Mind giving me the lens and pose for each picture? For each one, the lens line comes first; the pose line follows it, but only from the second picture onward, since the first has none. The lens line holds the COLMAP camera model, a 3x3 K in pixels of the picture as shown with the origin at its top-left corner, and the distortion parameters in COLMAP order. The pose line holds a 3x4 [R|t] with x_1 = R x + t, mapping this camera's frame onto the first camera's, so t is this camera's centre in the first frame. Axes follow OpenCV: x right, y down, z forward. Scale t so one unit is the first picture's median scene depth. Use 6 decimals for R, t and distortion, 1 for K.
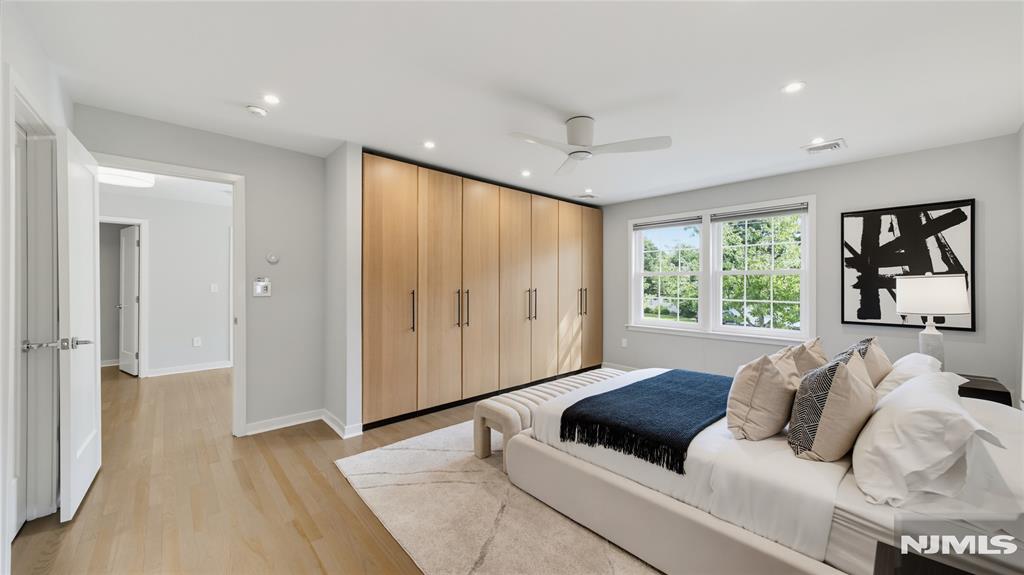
lens RADIAL K [[366.4, 0, 512.8], [0, 366.4, 284.2], [0, 0, 1]] dist [0.001041, 0.000079]
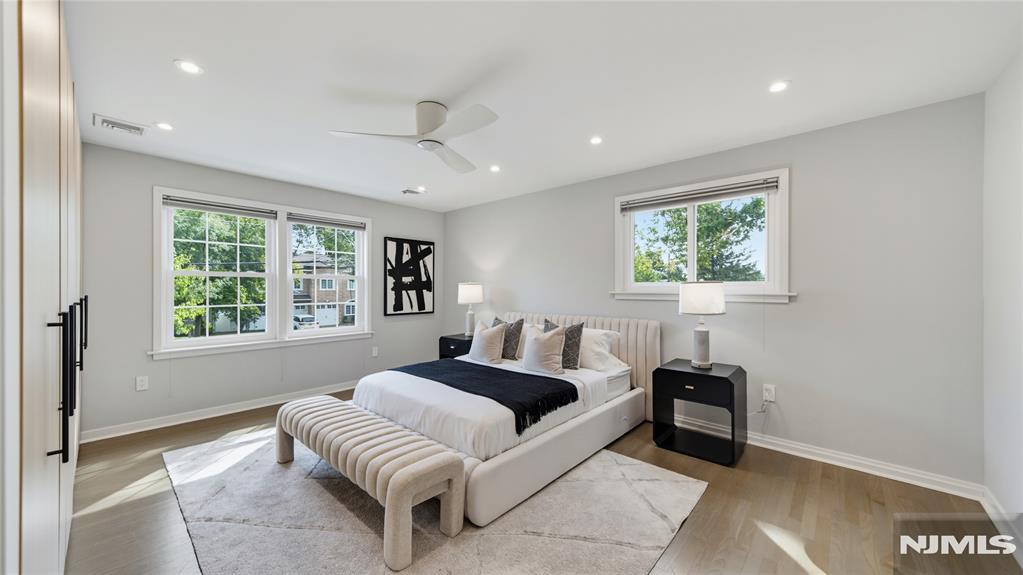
lens RADIAL K [[369.9, 0, 511.5], [0, 369.9, 287.5], [0, 0, 1]] dist [-0.000065, 0.000007]
pose [[-0.092011, -0.002680, 0.995754, -0.567790], [-0.003563, 0.999991, 0.002362, -0.006090], [-0.995752, -0.003331, -0.092020, 0.674352]]
